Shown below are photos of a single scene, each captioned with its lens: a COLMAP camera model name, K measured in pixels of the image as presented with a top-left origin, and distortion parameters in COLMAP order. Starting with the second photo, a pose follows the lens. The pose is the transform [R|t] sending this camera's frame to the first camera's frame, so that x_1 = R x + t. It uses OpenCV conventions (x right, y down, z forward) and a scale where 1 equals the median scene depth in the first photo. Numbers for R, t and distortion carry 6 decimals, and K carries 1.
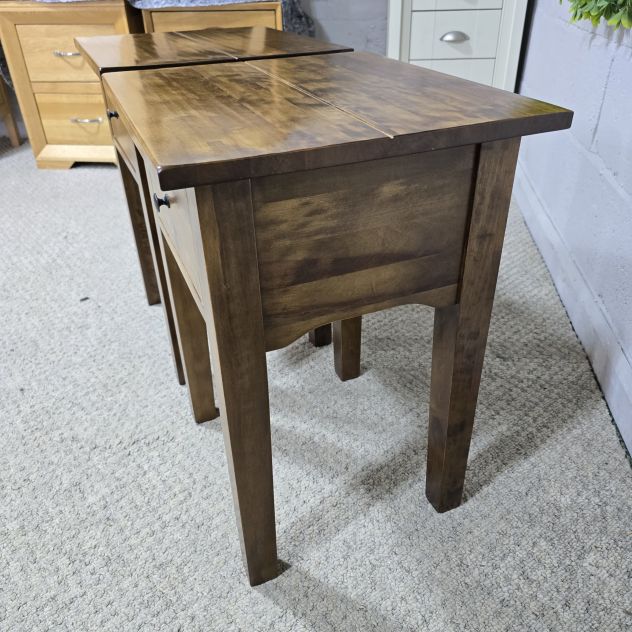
lens RADIAL K [[560.0, 0, 316.8], [0, 560.0, 327.4], [0, 0, 1]] dist [-0.011996, 0.003880]
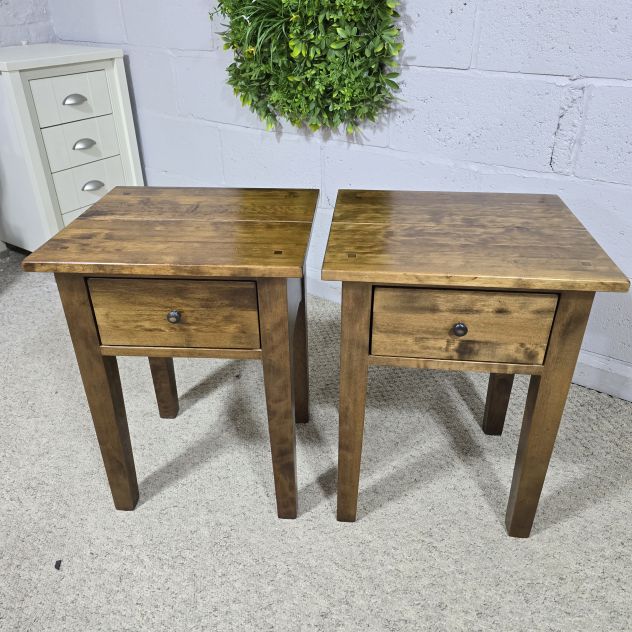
lens RADIAL K [[560.0, 0, 316.8], [0, 560.0, 327.4], [0, 0, 1]] dist [-0.011996, 0.003880]
pose [[0.498547, -0.419785, 0.758440, -0.589507], [0.466242, 0.867448, 0.173643, -0.255527], [-0.730800, 0.267047, 0.628185, 0.151942]]
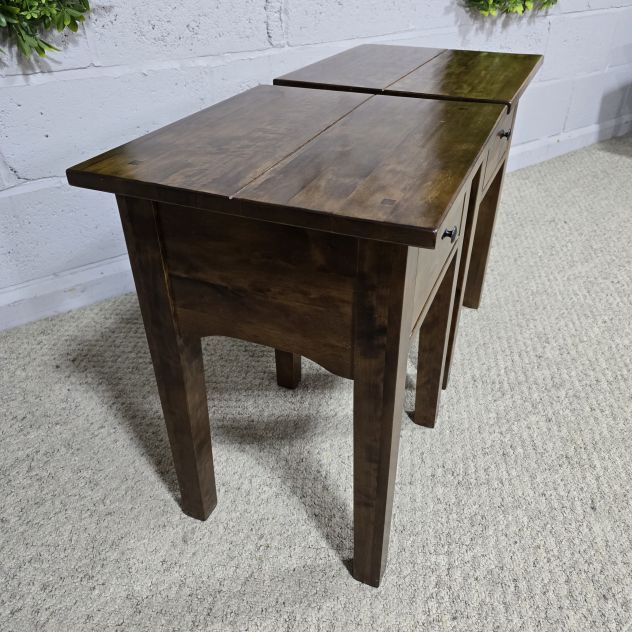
lens RADIAL K [[560.0, 0, 316.8], [0, 560.0, 327.4], [0, 0, 1]] dist [-0.011996, 0.003880]
pose [[-0.677031, -0.392048, 0.622838, -0.449385], [0.414733, 0.495882, 0.762953, -0.567784], [-0.607969, 0.774854, -0.173132, 0.804941]]
